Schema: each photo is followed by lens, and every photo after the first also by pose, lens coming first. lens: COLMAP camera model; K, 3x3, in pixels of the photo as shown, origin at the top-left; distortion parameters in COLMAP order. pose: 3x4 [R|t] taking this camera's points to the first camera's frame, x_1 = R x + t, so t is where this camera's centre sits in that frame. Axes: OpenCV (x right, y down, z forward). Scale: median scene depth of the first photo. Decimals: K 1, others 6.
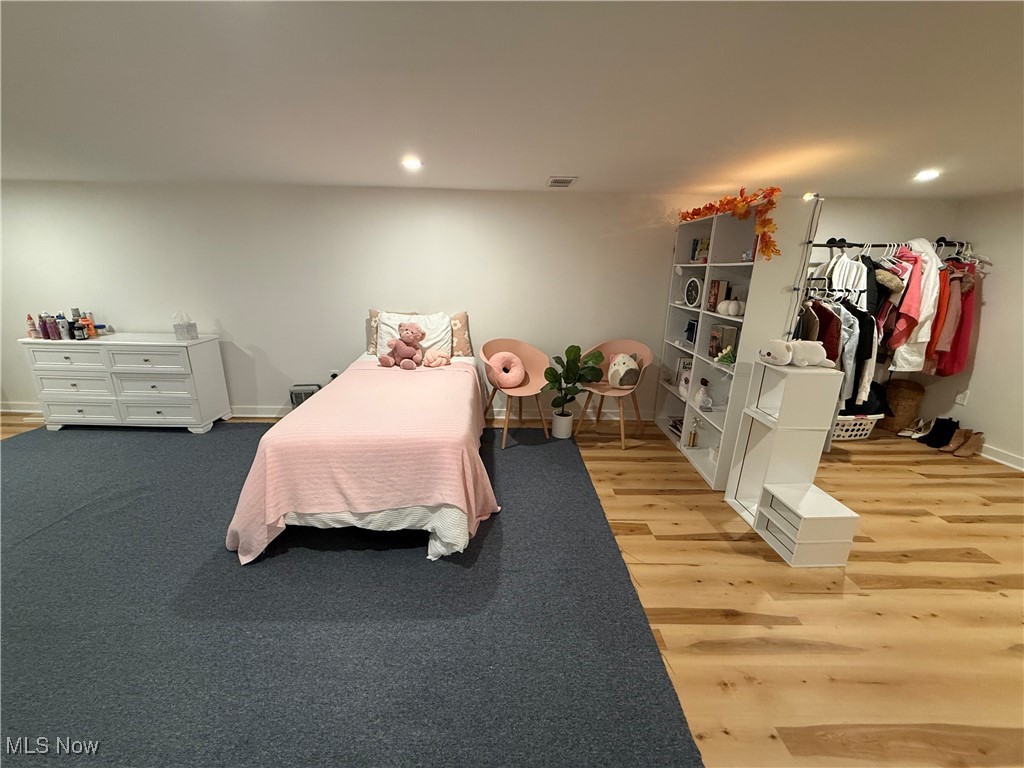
lens RADIAL K [[408.7, 0, 504.3], [0, 408.7, 382.0], [0, 0, 1]] dist [-0.001274, 0.000813]
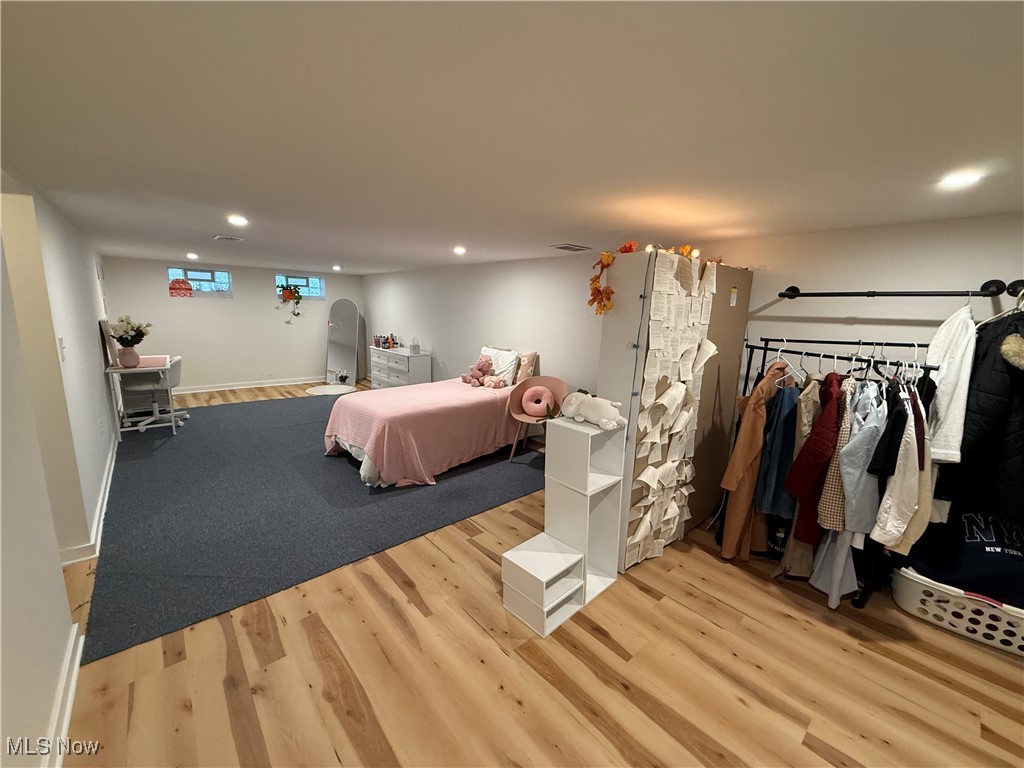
lens RADIAL K [[408.7, 0, 515.6], [0, 408.7, 385.8], [0, 0, 1]] dist [-0.001274, 0.000813]
pose [[0.657870, 0.143610, -0.739312, 0.878350], [-0.221882, 0.975040, -0.008039, -0.052550], [0.719705, 0.169329, 0.673315, 0.149459]]
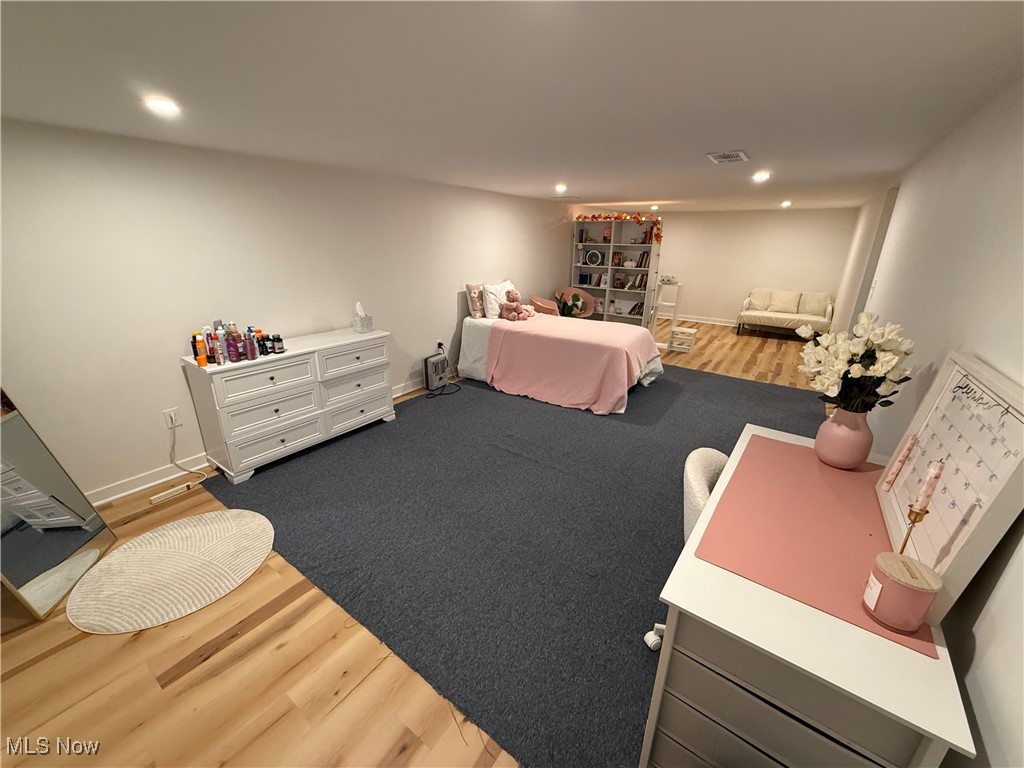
lens RADIAL K [[408.7, 0, 518.1], [0, 408.7, 382.9], [0, 0, 1]] dist [-0.001274, 0.000813]
pose [[0.583696, -0.284264, 0.760587, -1.393486], [0.225638, 0.956607, 0.184364, -0.088159], [-0.779992, 0.064005, 0.622508, 0.109975]]
